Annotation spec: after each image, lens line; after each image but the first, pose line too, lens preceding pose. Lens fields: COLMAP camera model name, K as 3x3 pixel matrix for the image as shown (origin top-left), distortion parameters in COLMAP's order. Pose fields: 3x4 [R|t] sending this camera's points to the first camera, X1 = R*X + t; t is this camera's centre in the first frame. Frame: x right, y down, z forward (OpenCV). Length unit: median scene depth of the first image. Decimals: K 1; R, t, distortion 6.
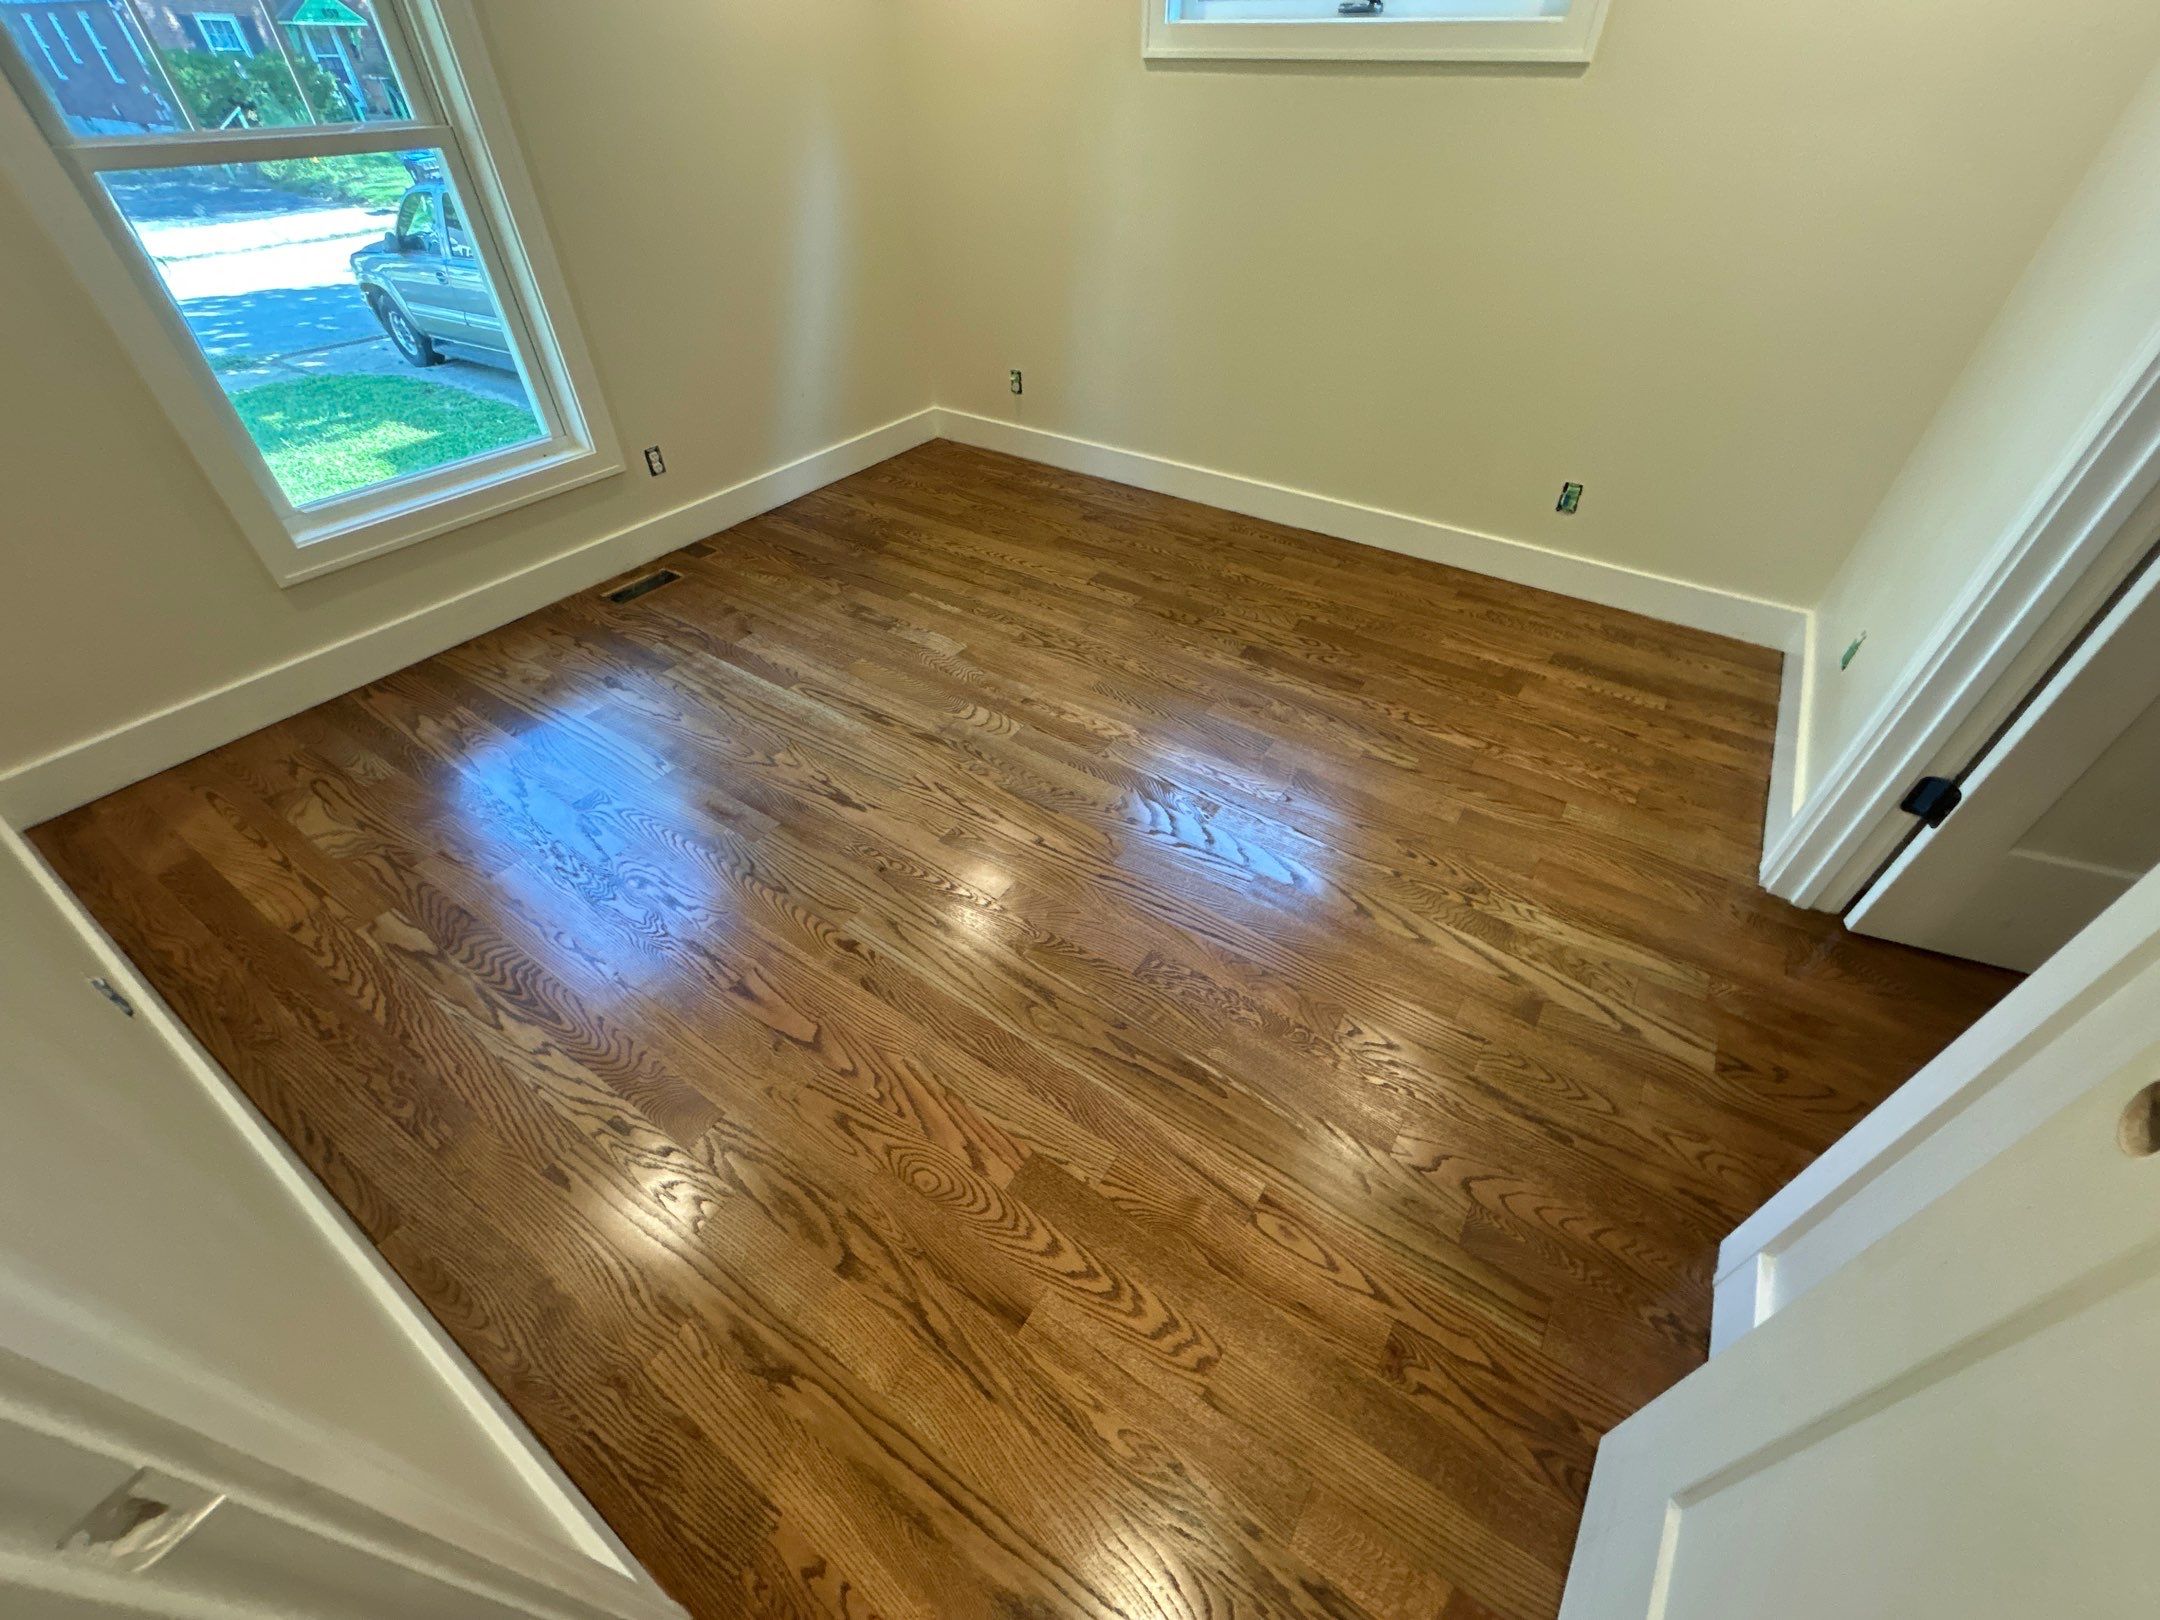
lens RADIAL K [[869.4, 0, 1078.1], [0, 869.4, 809.4], [0, 0, 1]] dist [-0.002707, 0.000814]
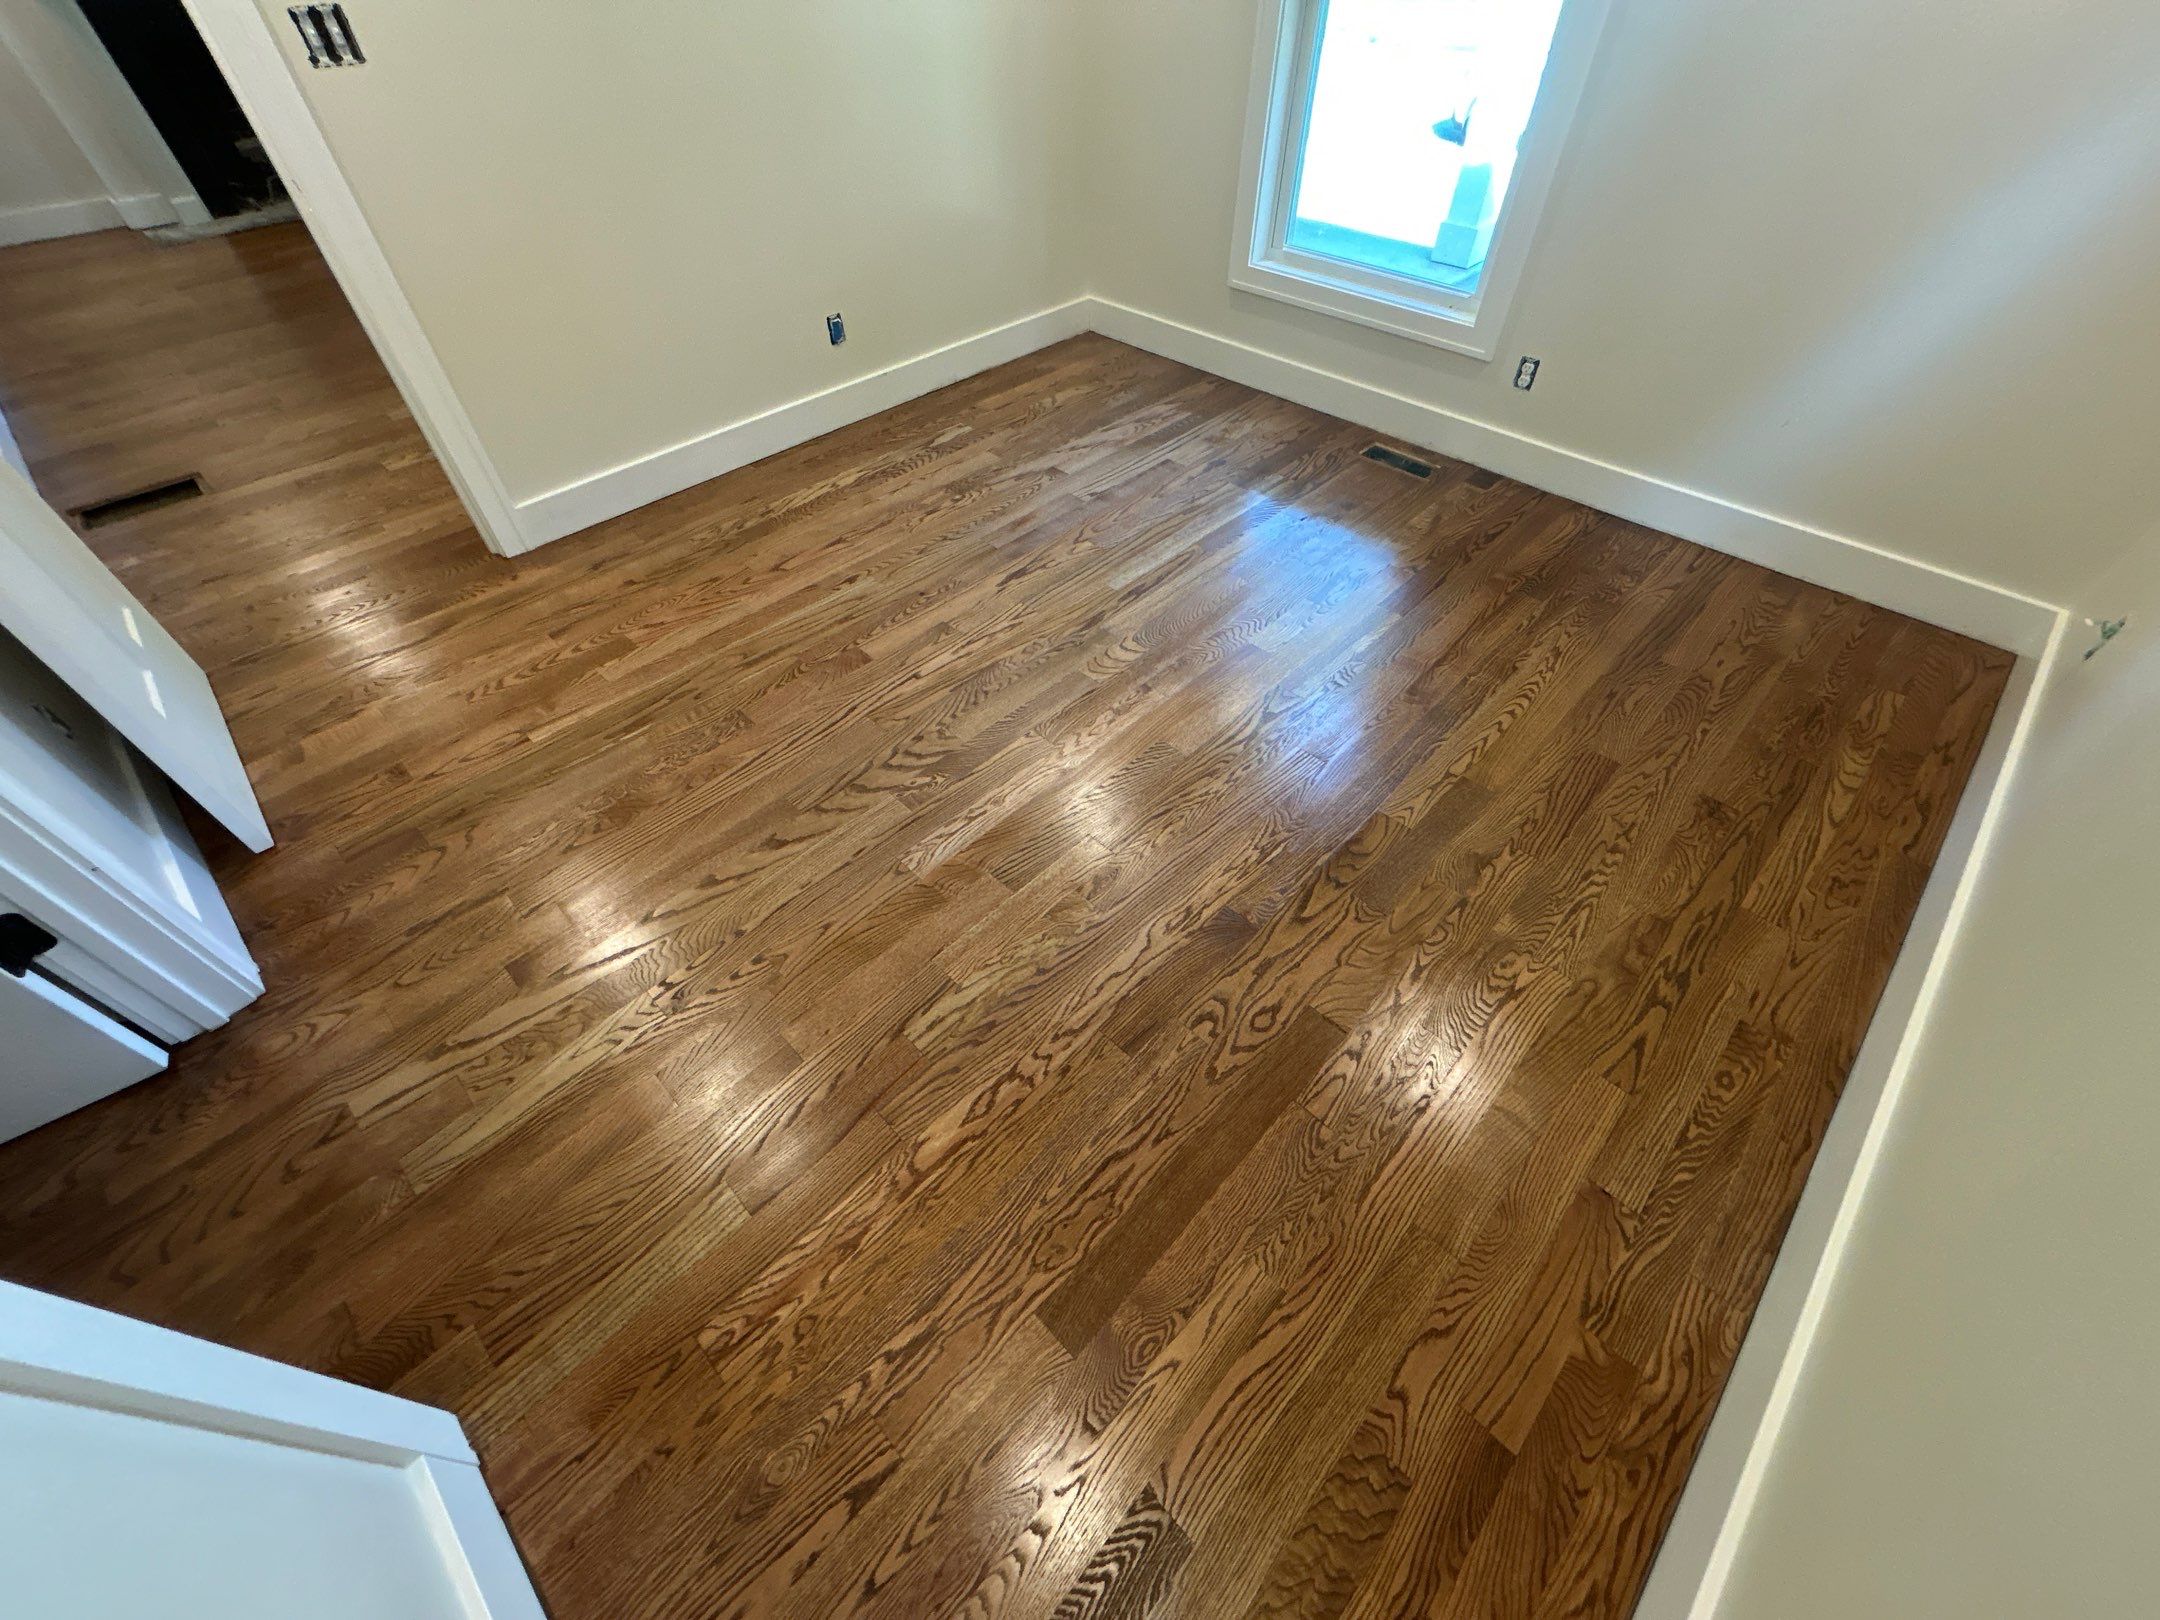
lens RADIAL K [[869.4, 0, 1079.0], [0, 869.4, 810.4], [0, 0, 1]] dist [-0.002707, 0.000814]
pose [[-0.181471, 0.728798, -0.660244, 0.650836], [-0.644805, 0.418737, 0.639443, -0.617277], [0.742493, 0.541769, 0.393944, 0.697447]]
